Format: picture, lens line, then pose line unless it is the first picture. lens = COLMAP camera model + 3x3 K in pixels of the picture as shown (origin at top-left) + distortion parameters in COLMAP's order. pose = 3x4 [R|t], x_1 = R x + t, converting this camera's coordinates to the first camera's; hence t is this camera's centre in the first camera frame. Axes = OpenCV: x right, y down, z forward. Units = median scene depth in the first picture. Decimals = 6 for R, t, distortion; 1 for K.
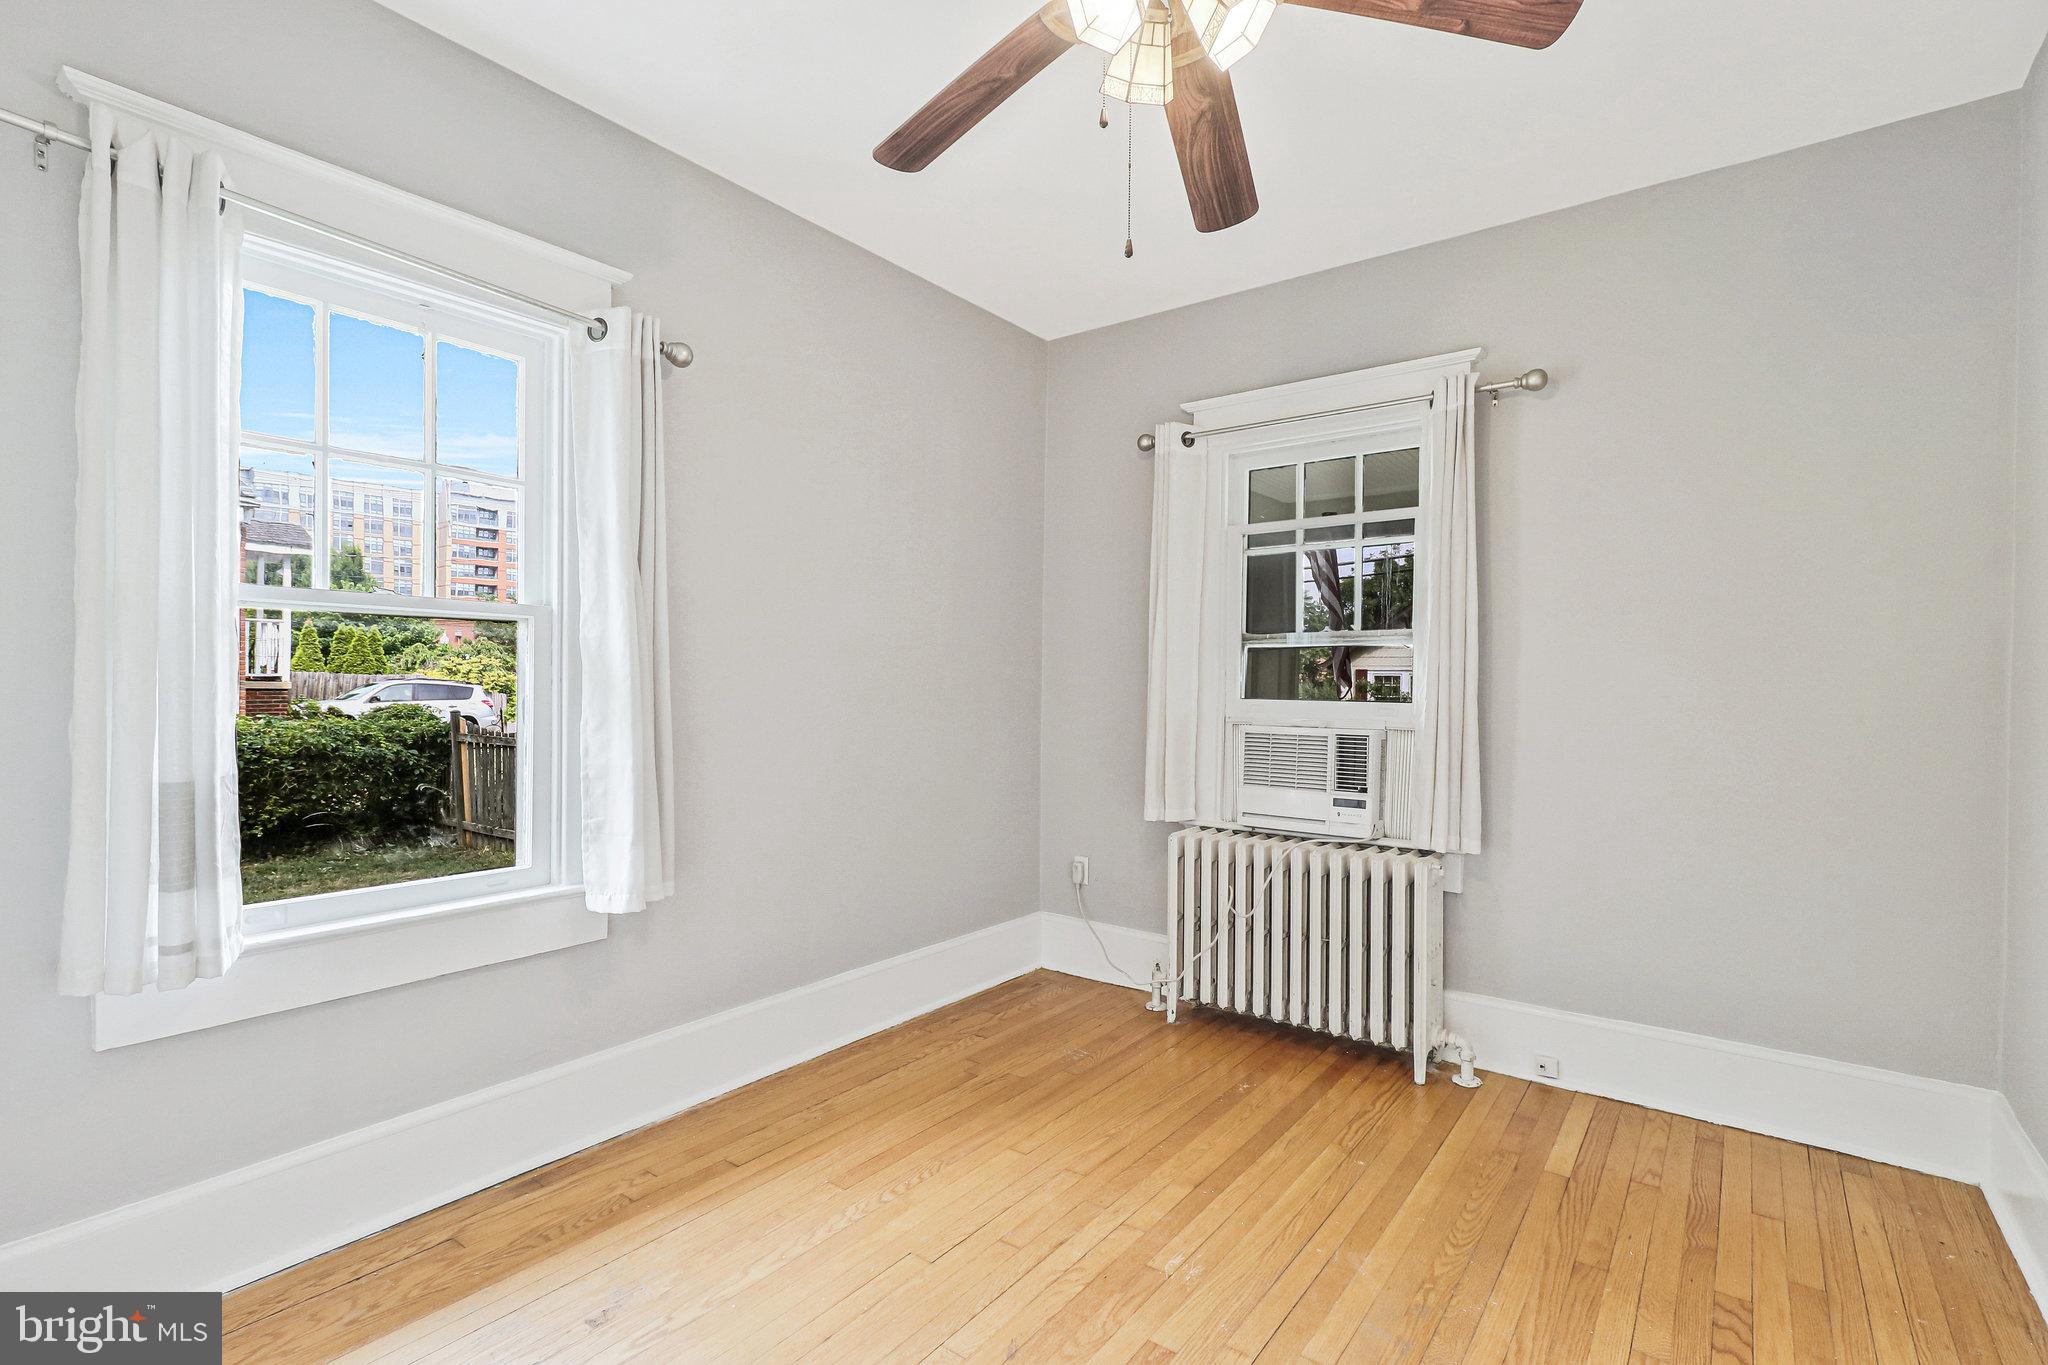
lens RADIAL K [[951.9, 0, 1025.9], [0, 951.9, 674.8], [0, 0, 1]] dist [0.003525, 0.000207]
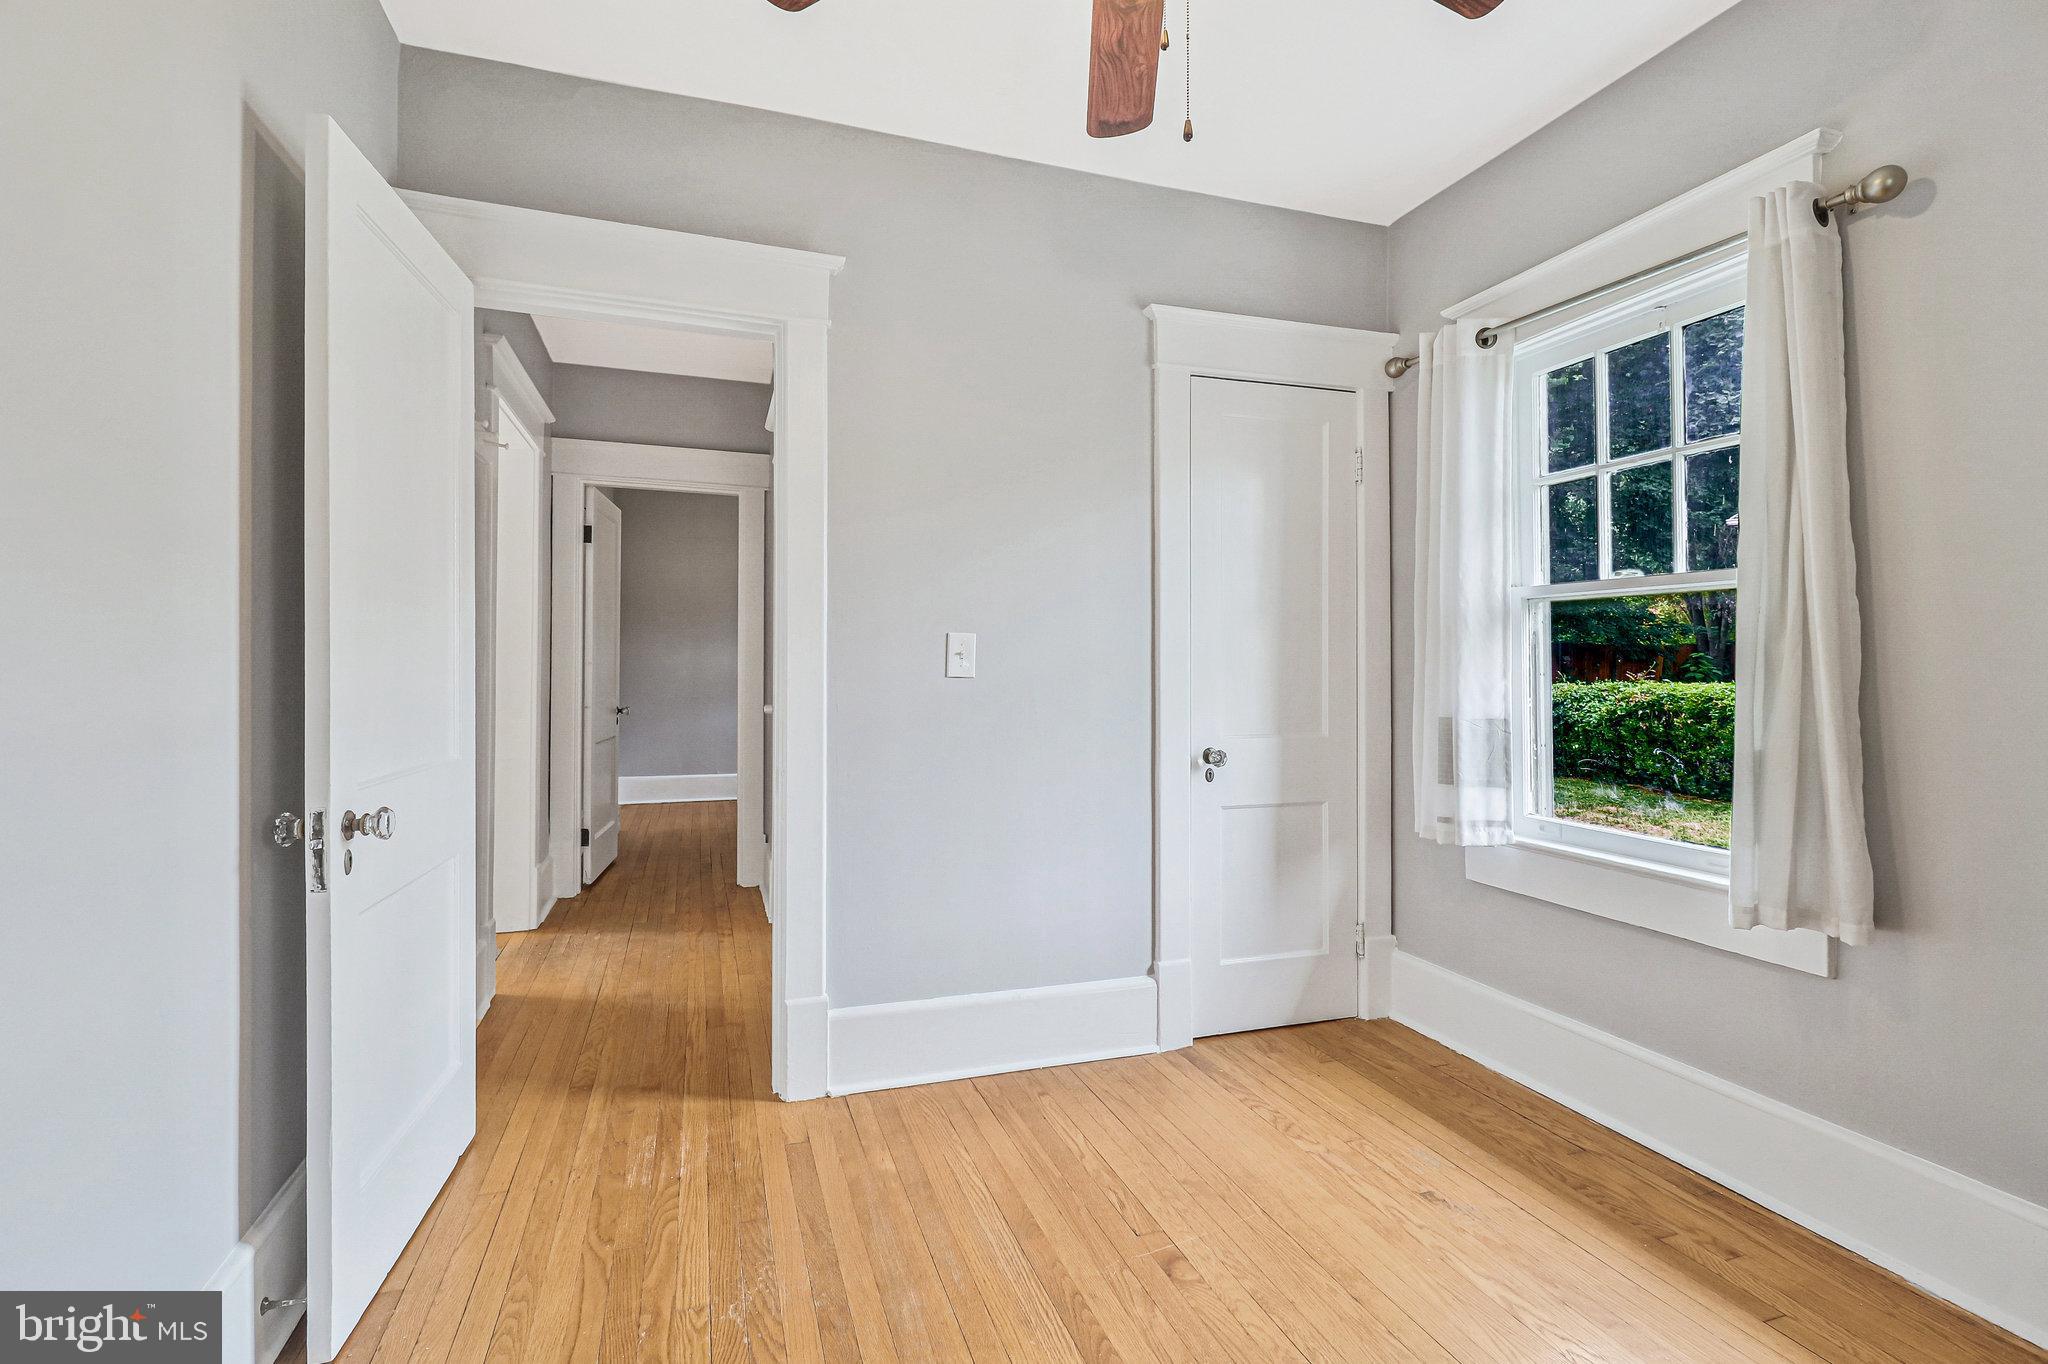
lens RADIAL K [[951.9, 0, 1025.9], [0, 951.9, 674.3], [0, 0, 1]] dist [0.003525, 0.000207]
pose [[-0.555949, -0.004361, -0.831205, 0.675729], [-0.003587, 0.999990, -0.002848, 0.039040], [0.831209, 0.001398, -0.555958, 1.051585]]
